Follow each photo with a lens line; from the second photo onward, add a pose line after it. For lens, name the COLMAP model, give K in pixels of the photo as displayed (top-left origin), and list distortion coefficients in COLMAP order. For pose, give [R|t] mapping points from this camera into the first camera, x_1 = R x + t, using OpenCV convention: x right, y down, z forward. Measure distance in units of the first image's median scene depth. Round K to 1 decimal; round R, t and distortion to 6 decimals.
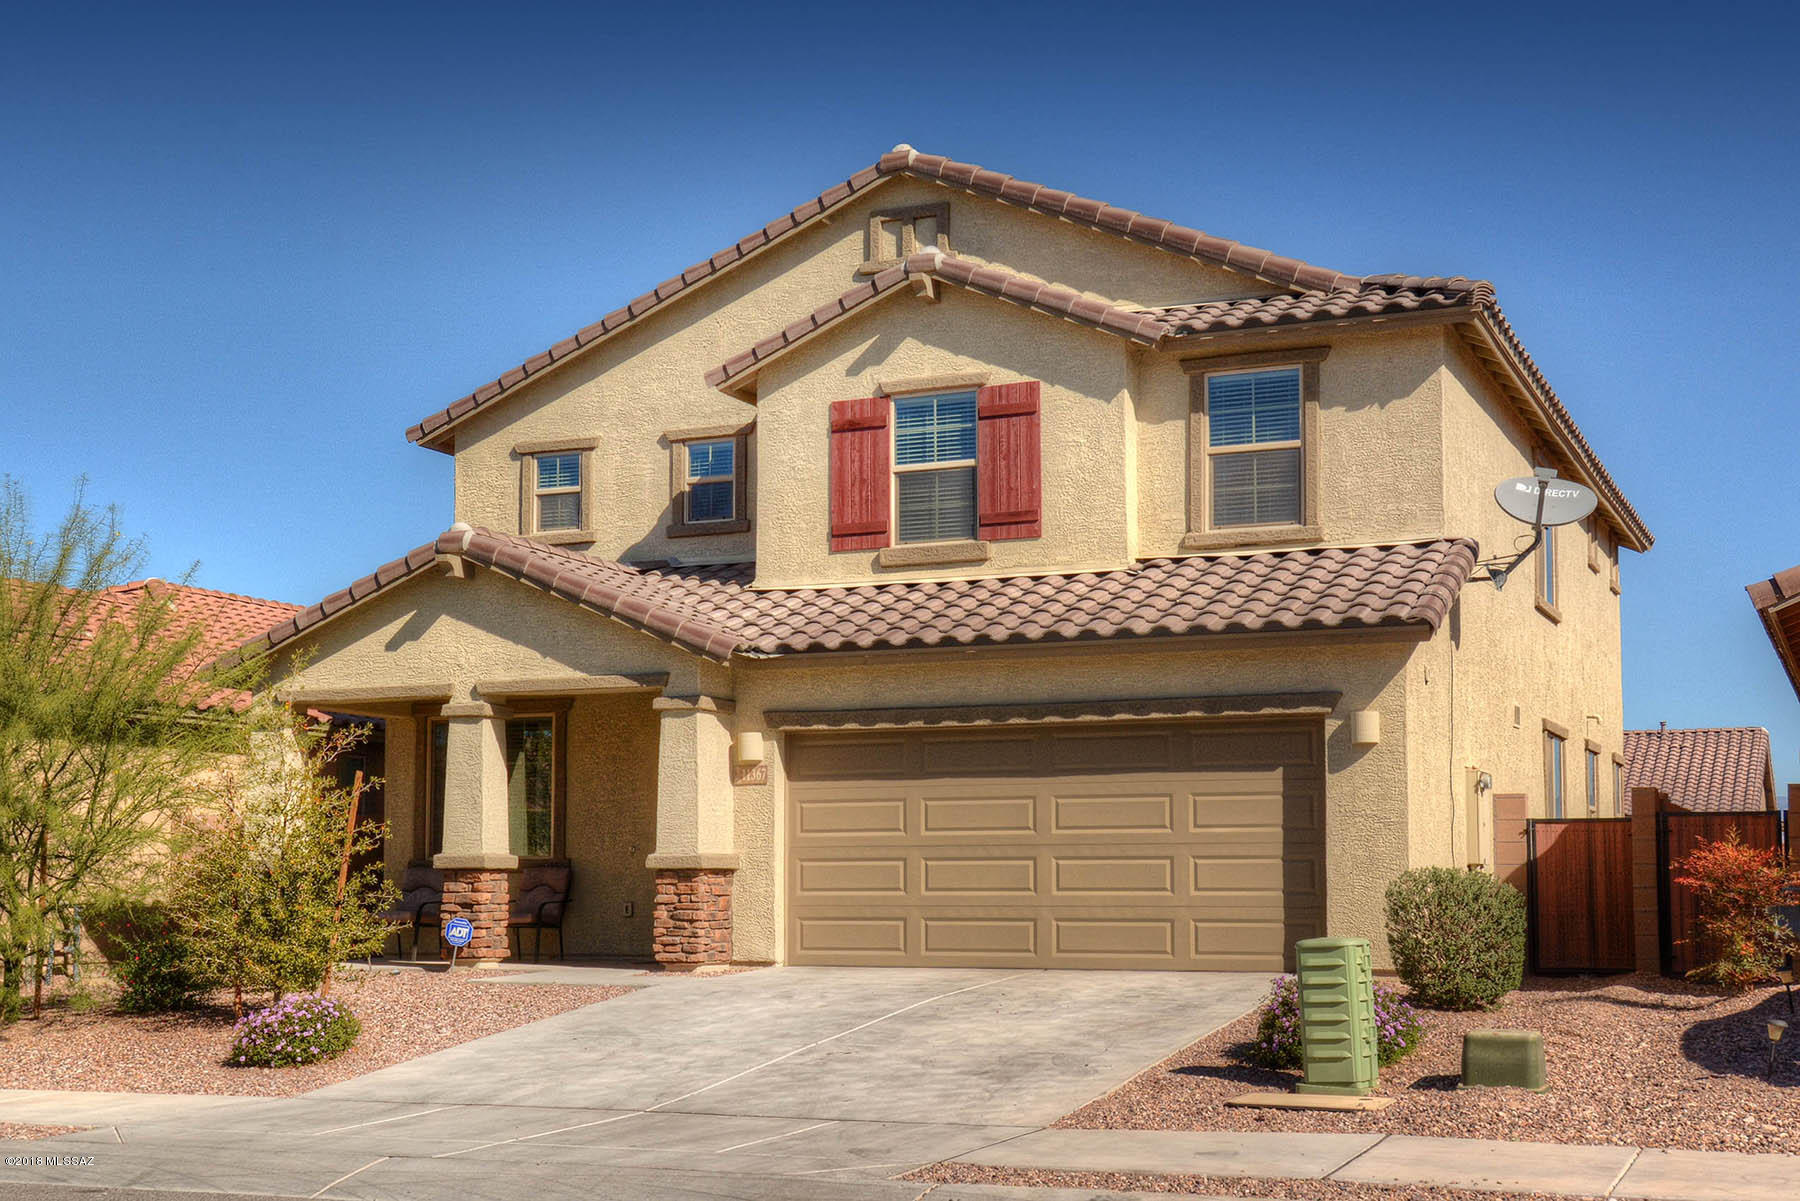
lens RADIAL K [[1911.5, 0, 900.0], [0, 1911.5, 600.5], [0, 0, 1]] dist [0.023216, 0.024112]
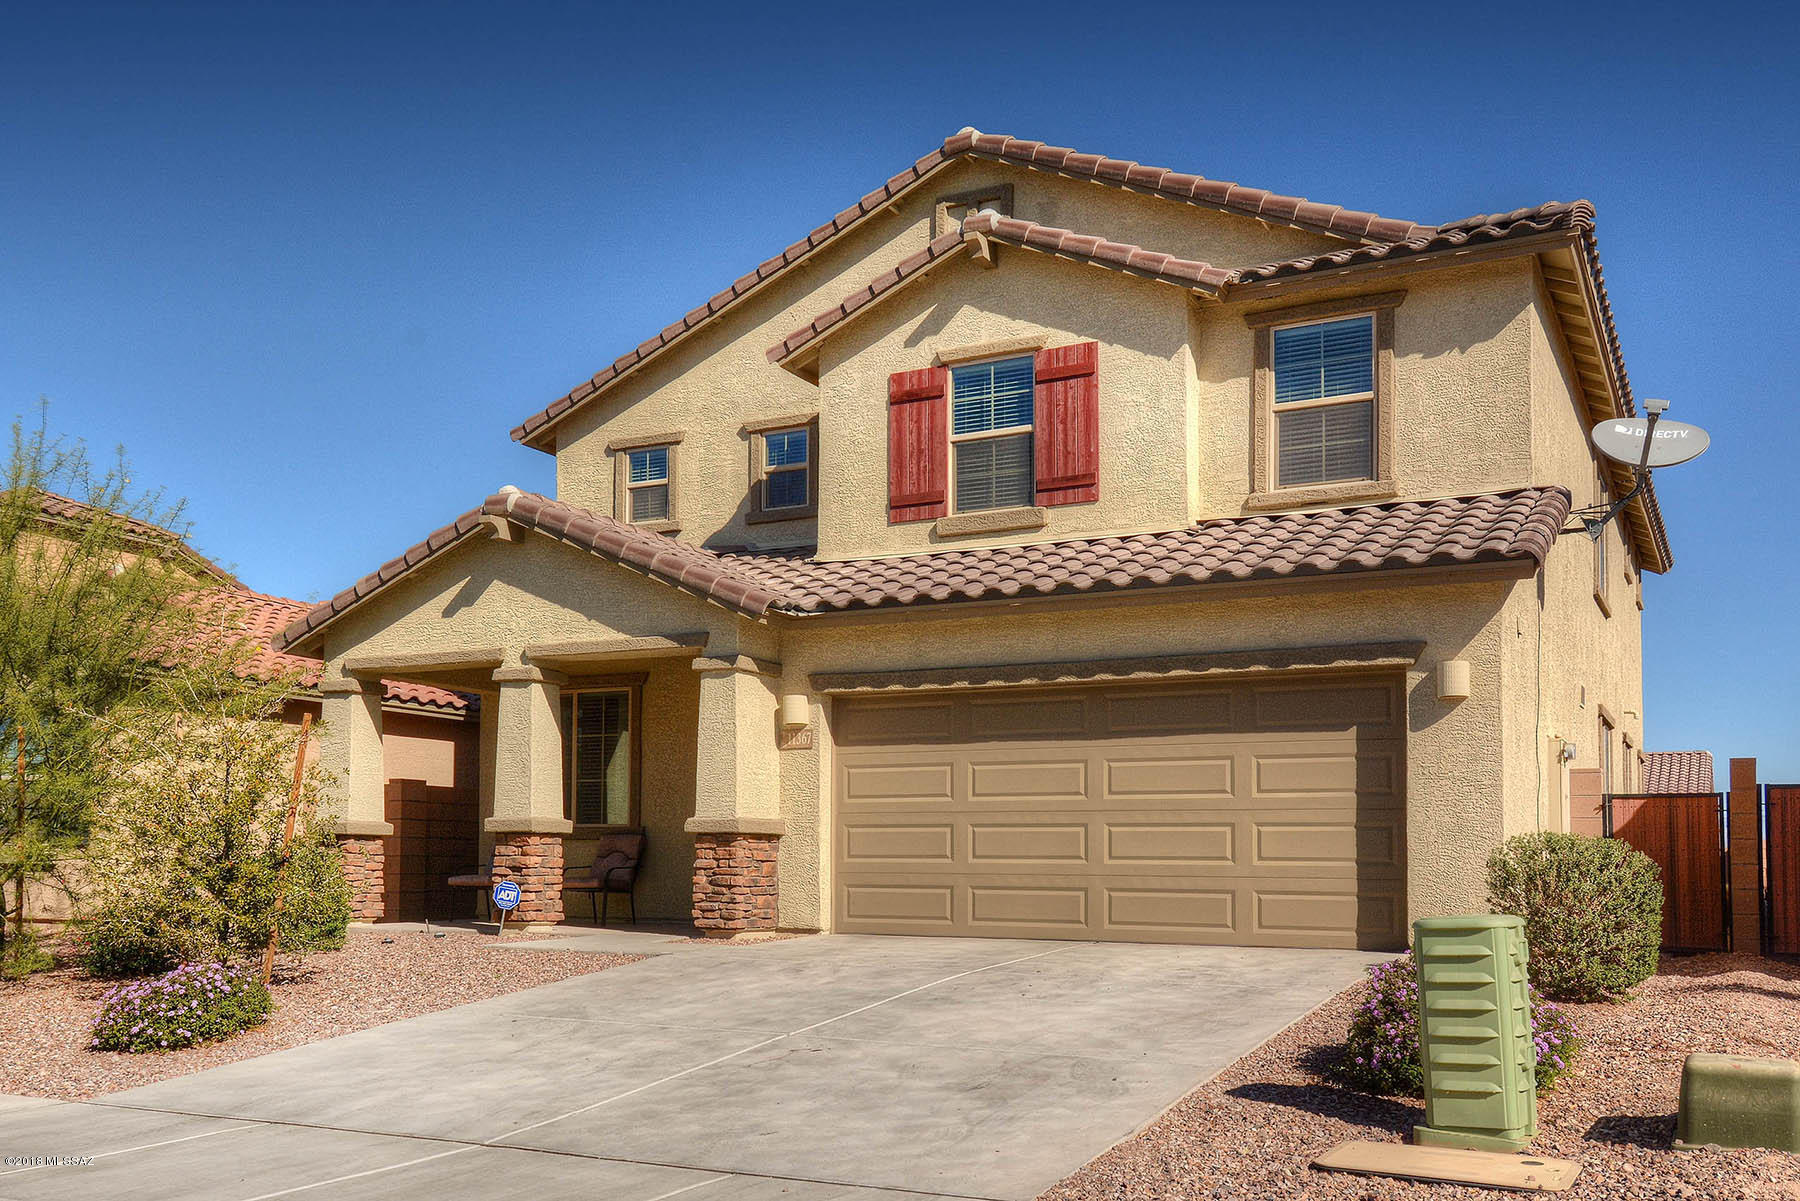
lens RADIAL K [[1445.4, 0, 899.9], [0, 1445.4, 692.0], [0, 0, 1]] dist [0.029598, -0.007140]
pose [[0.996261, -0.000128, -0.086393, 0.038517], [0.002542, 0.999609, 0.027836, 0.046175], [0.086355, -0.027952, 0.995872, 0.265299]]
